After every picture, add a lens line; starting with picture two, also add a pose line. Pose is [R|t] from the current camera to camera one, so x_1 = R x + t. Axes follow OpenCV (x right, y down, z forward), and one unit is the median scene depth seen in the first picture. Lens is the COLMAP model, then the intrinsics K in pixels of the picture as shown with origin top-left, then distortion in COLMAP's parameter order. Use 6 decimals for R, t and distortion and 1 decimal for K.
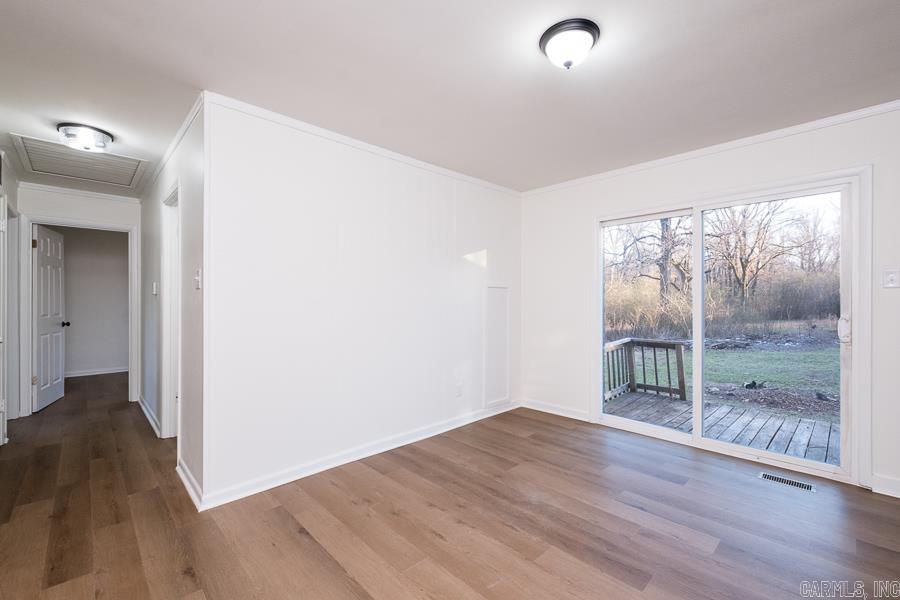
lens RADIAL K [[389.3, 0, 450.0], [0, 389.3, 300.0], [0, 0, 1]] dist [0.011130, -0.005626]
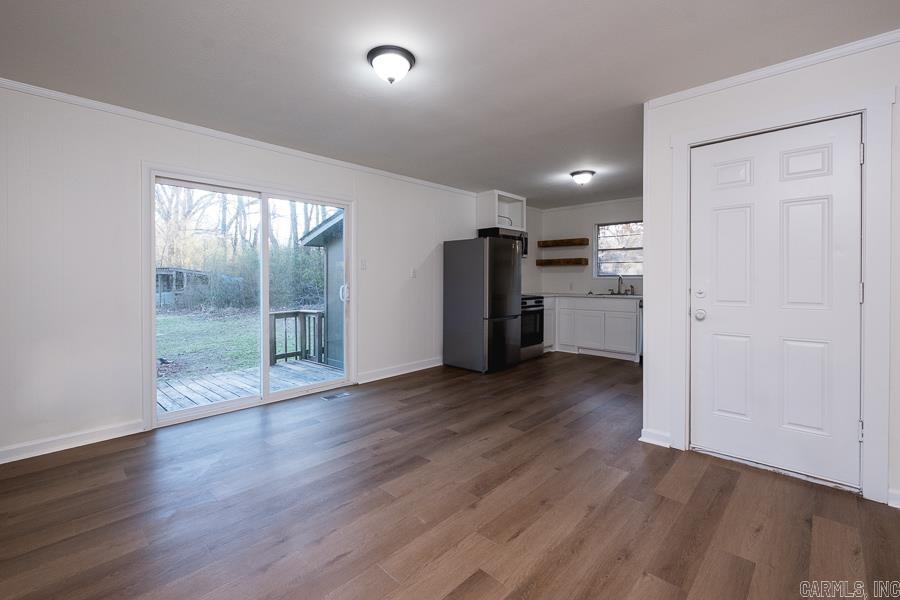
lens RADIAL K [[378.9, 0, 454.5], [0, 378.9, 289.9], [0, 0, 1]] dist [0.001107, -0.000233]
pose [[-0.050827, -0.019893, 0.998509, -0.844210], [-0.004470, 0.999796, 0.019692, 0.017011], [-0.998697, -0.003463, -0.050905, 0.808638]]
